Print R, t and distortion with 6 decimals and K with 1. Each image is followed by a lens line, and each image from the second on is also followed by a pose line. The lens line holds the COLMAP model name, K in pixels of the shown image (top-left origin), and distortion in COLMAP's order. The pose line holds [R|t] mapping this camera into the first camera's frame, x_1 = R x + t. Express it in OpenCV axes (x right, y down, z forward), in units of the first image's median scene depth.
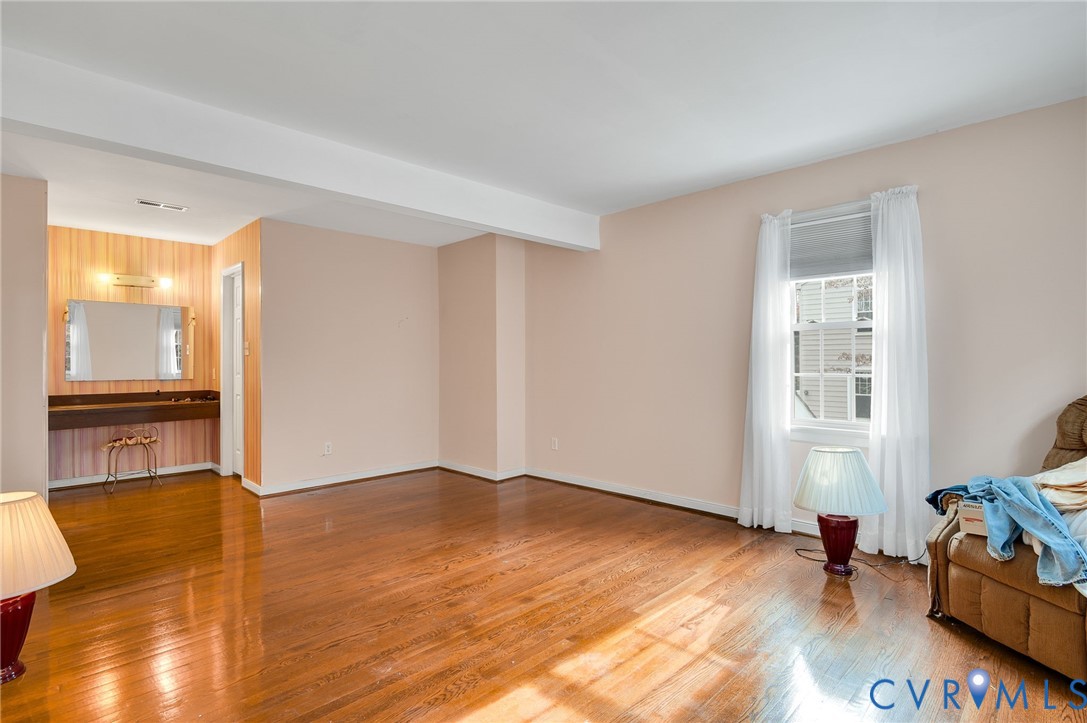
lens RADIAL K [[538.8, 0, 537.9], [0, 538.8, 364.1], [0, 0, 1]] dist [-0.002343, -0.002139]
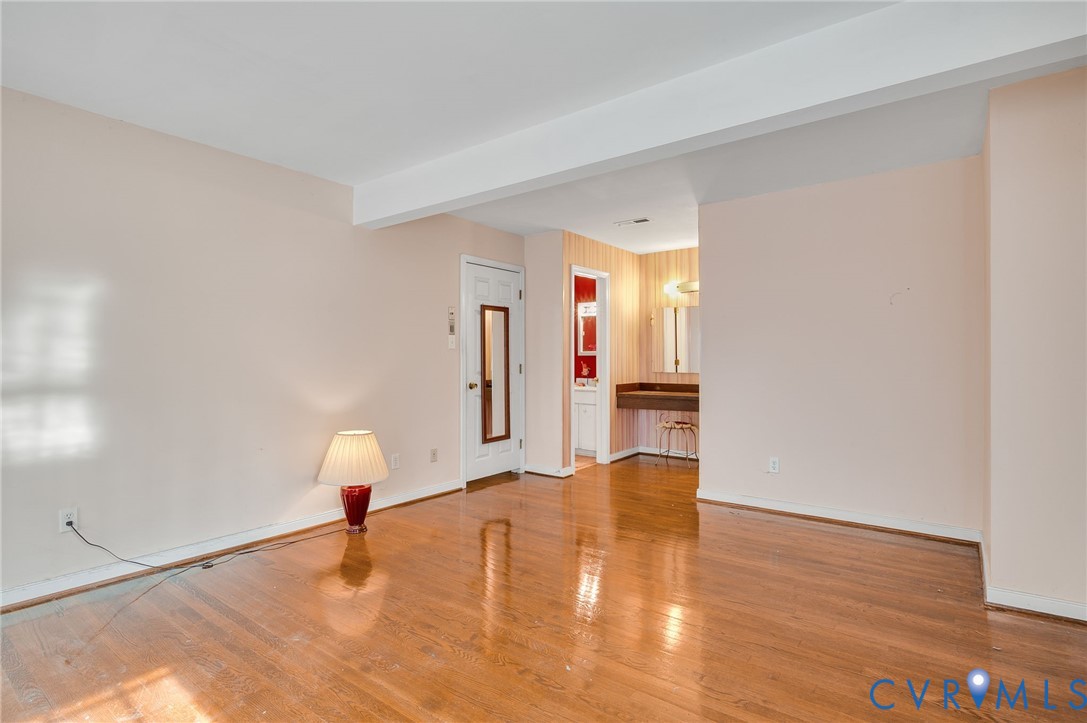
lens RADIAL K [[538.8, 0, 541.0], [0, 538.8, 357.8], [0, 0, 1]] dist [-0.002343, -0.002139]
pose [[0.139578, -0.000351, -0.990211, 0.400697], [-0.005291, 0.999985, -0.001100, 0.000114], [0.990197, 0.005393, 0.139574, 0.619727]]
